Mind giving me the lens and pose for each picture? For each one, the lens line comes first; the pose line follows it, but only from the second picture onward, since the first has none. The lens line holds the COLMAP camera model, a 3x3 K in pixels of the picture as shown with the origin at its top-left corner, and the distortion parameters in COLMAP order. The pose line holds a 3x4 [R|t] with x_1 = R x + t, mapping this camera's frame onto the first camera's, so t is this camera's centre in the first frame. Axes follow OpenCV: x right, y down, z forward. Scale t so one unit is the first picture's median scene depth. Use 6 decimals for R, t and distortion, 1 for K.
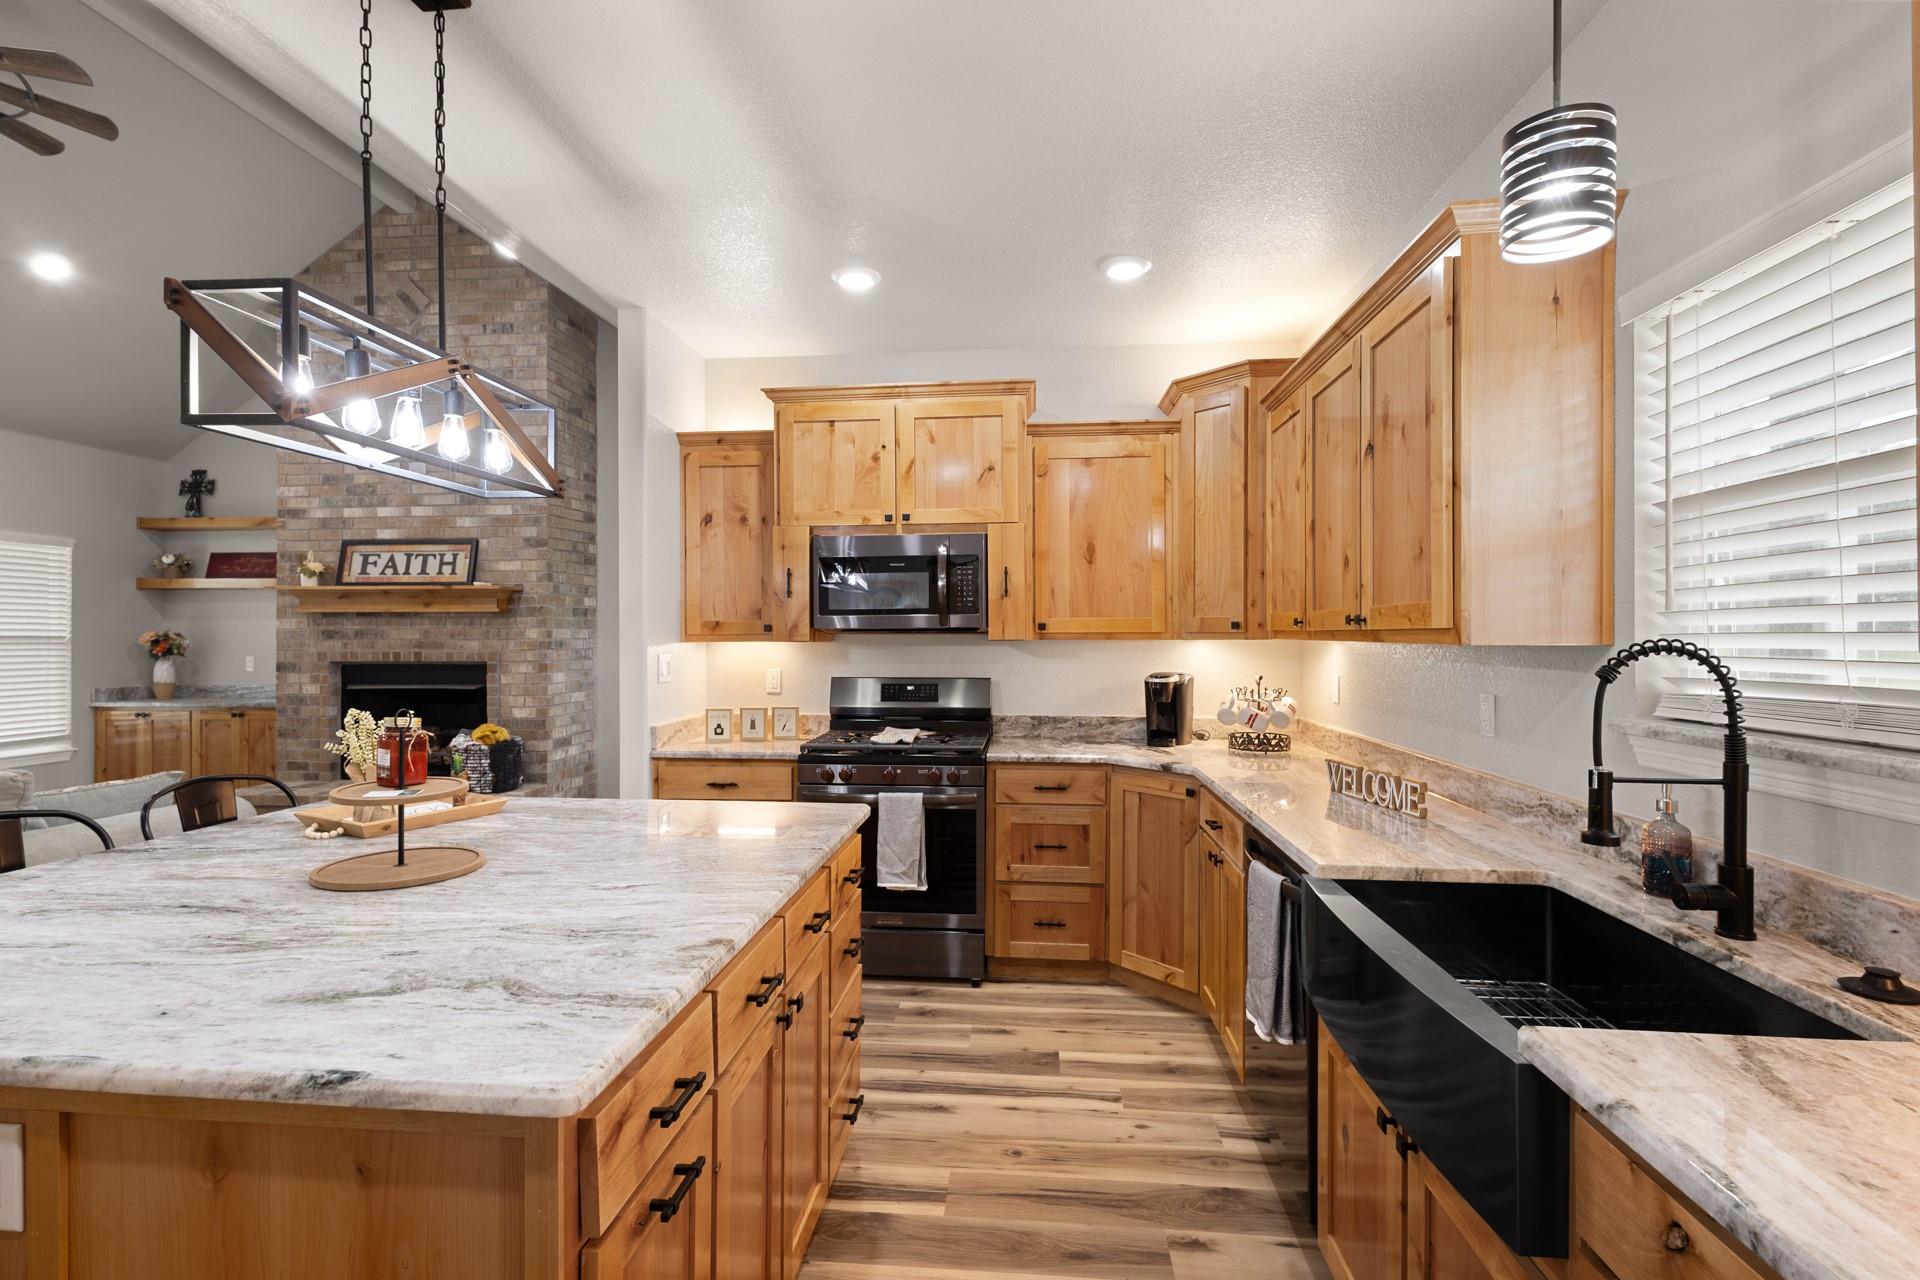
lens RADIAL K [[881.7, 0, 958.7], [0, 881.7, 644.4], [0, 0, 1]] dist [-0.003979, -0.000662]
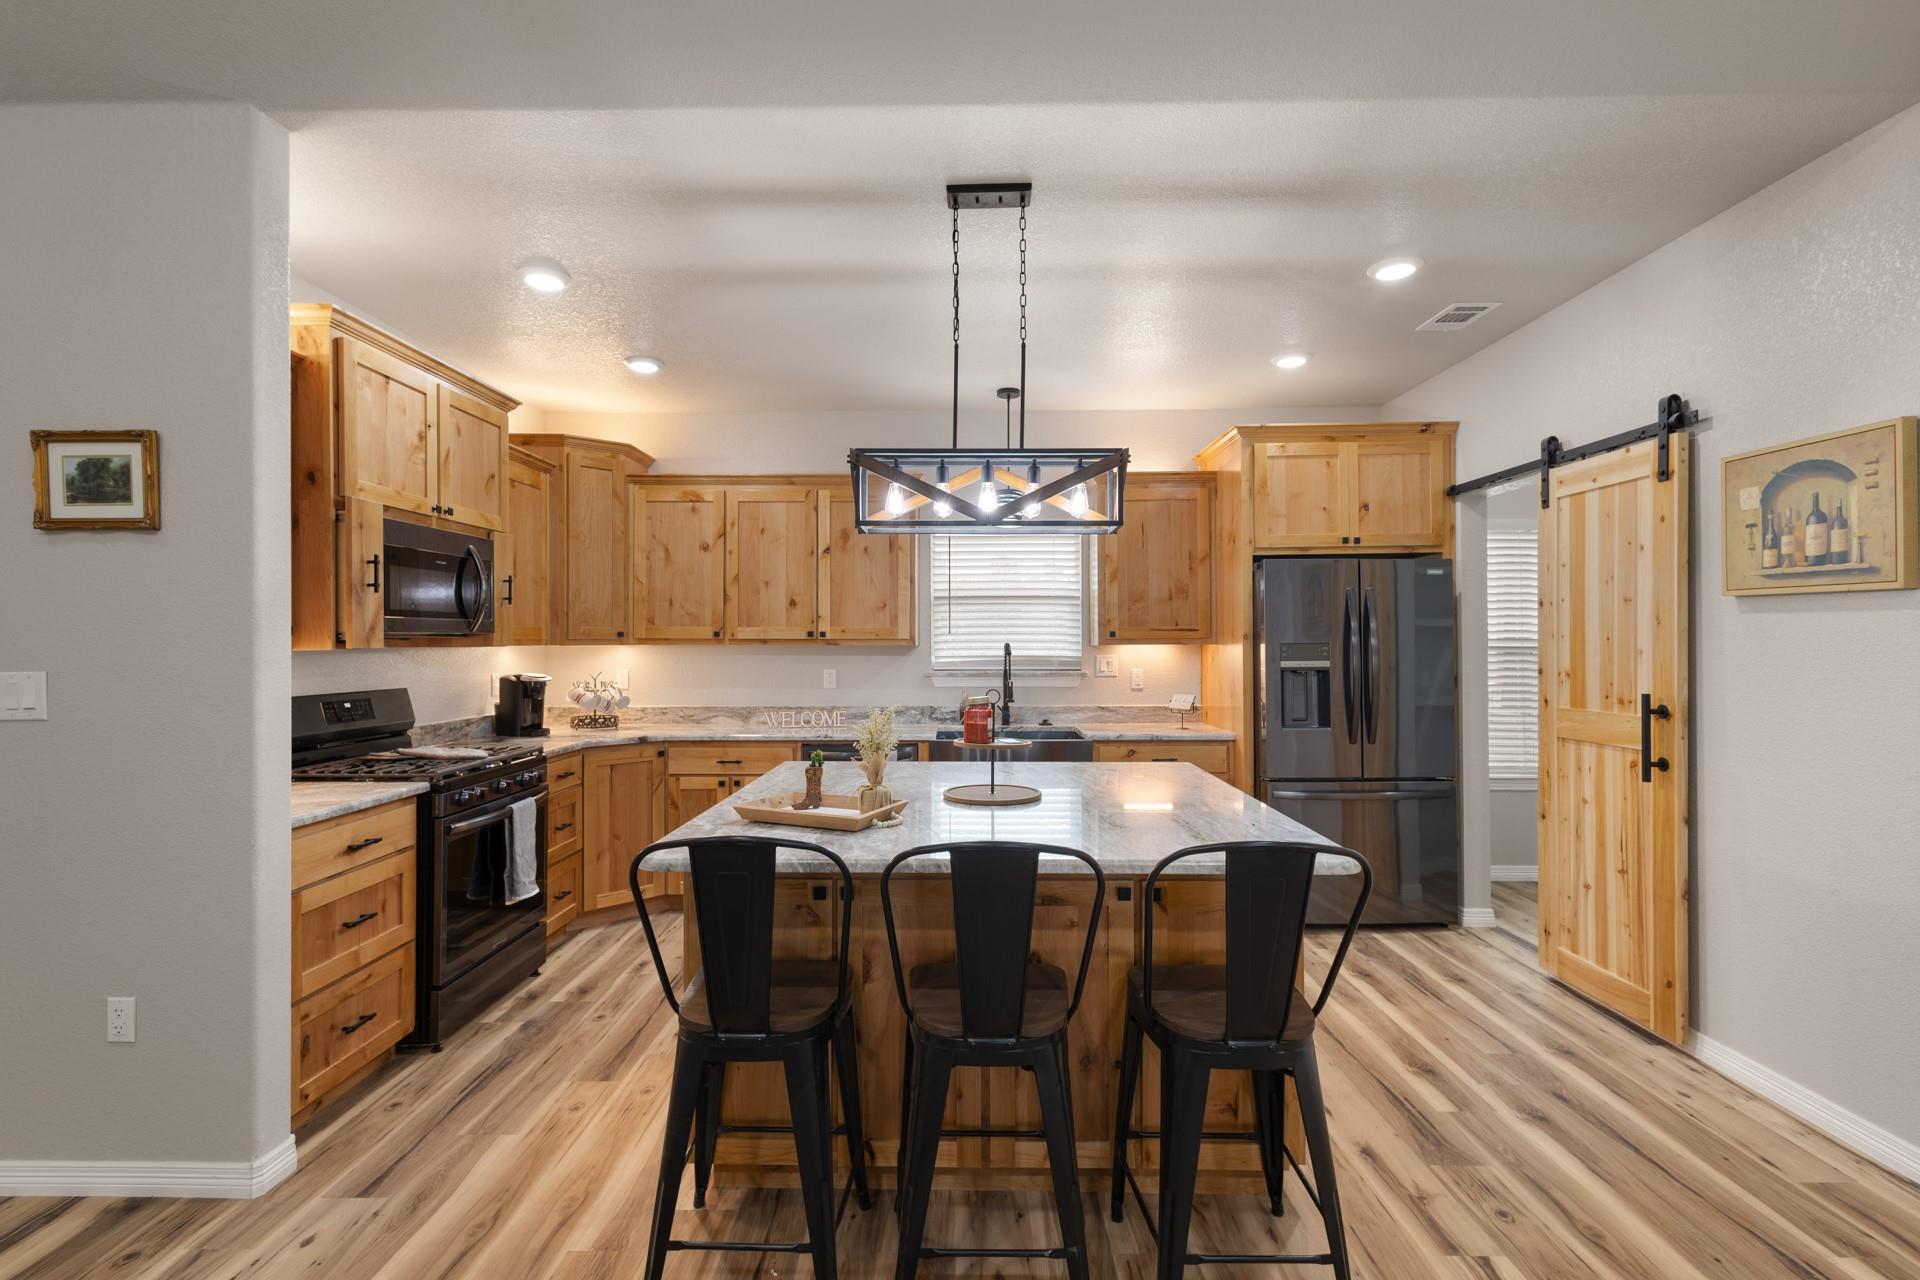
lens RADIAL K [[881.7, 0, 957.3], [0, 881.7, 639.9], [0, 0, 1]] dist [-0.003979, -0.000662]
pose [[-0.084232, 0.004213, 0.996437, -1.073953], [0.006832, 0.999970, -0.003650, -0.004840], [-0.996423, 0.006500, -0.084258, 0.586776]]
